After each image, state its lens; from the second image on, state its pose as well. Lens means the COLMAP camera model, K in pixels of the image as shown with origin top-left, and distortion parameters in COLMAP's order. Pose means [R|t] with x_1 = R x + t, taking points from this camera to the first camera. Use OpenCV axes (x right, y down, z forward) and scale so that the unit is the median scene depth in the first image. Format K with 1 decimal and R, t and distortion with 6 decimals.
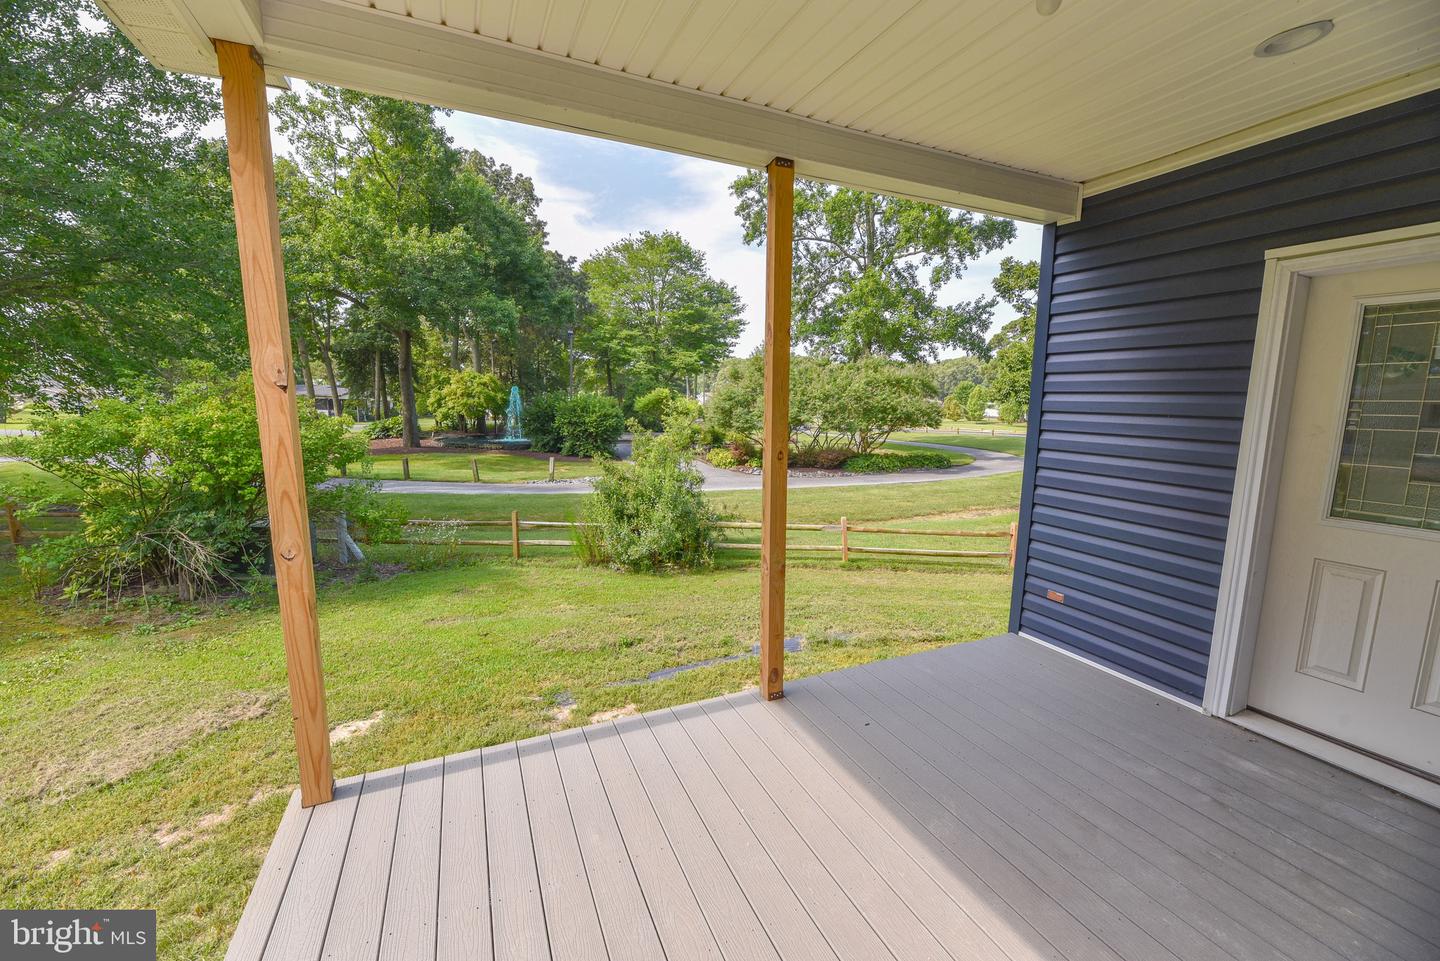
lens RADIAL K [[576.9, 0, 720.0], [0, 576.9, 480.5], [0, 0, 1]] dist [0.000336, 0.000009]
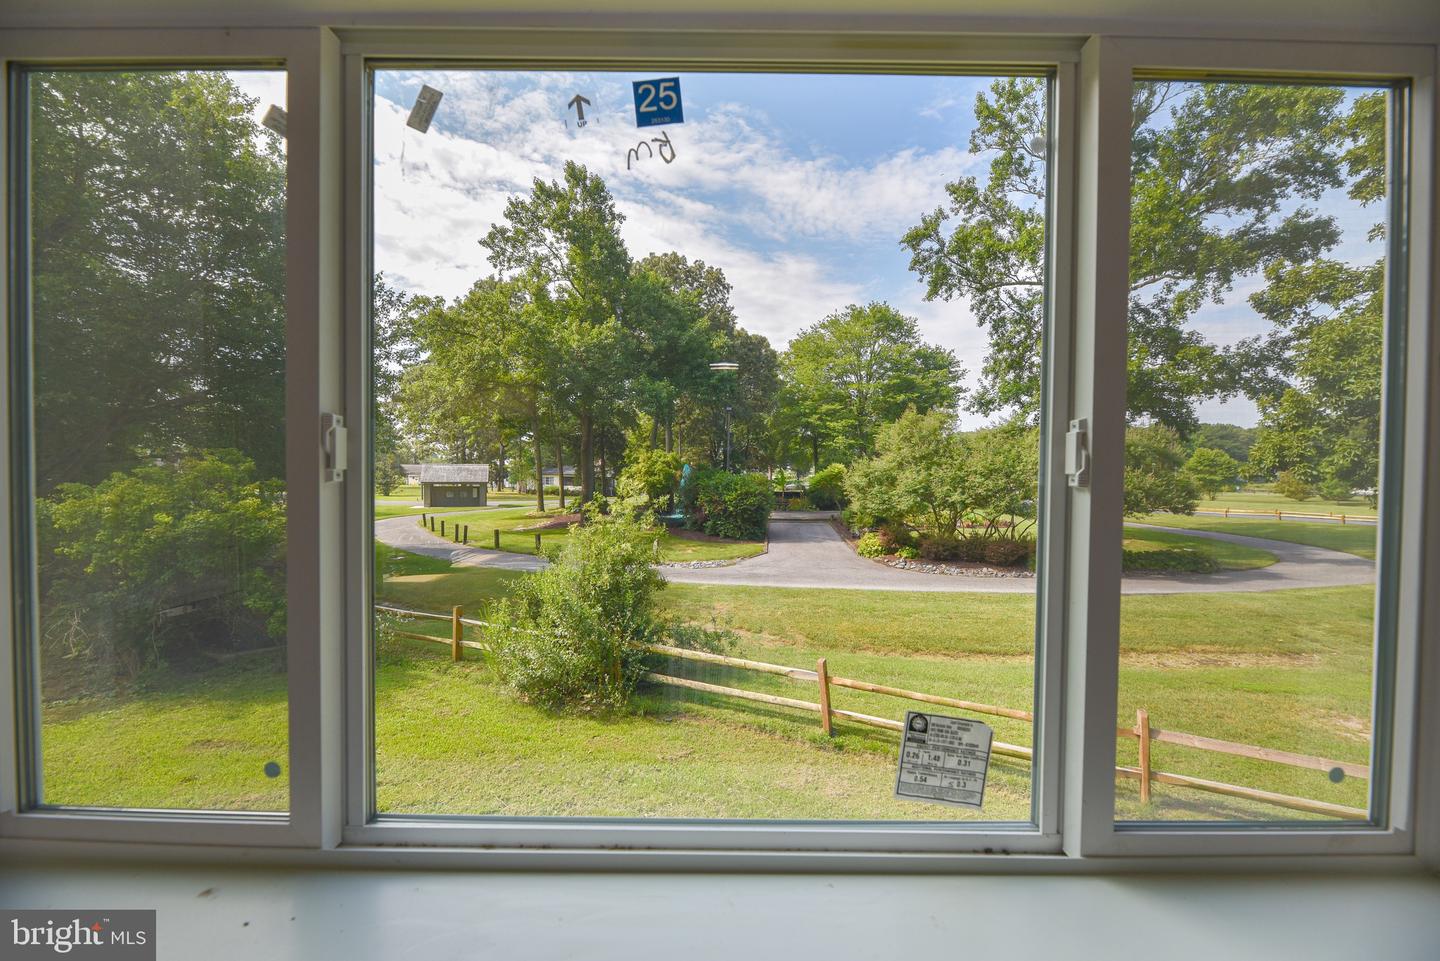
lens RADIAL K [[576.9, 0, 720.0], [0, 576.9, 480.5], [0, 0, 1]] dist [0.000336, 0.000009]
pose [[0.910584, -0.004598, -0.413298, 0.124662], [-0.049008, 0.991683, -0.119008, -0.017230], [0.410408, 0.128622, 0.902785, 0.114608]]
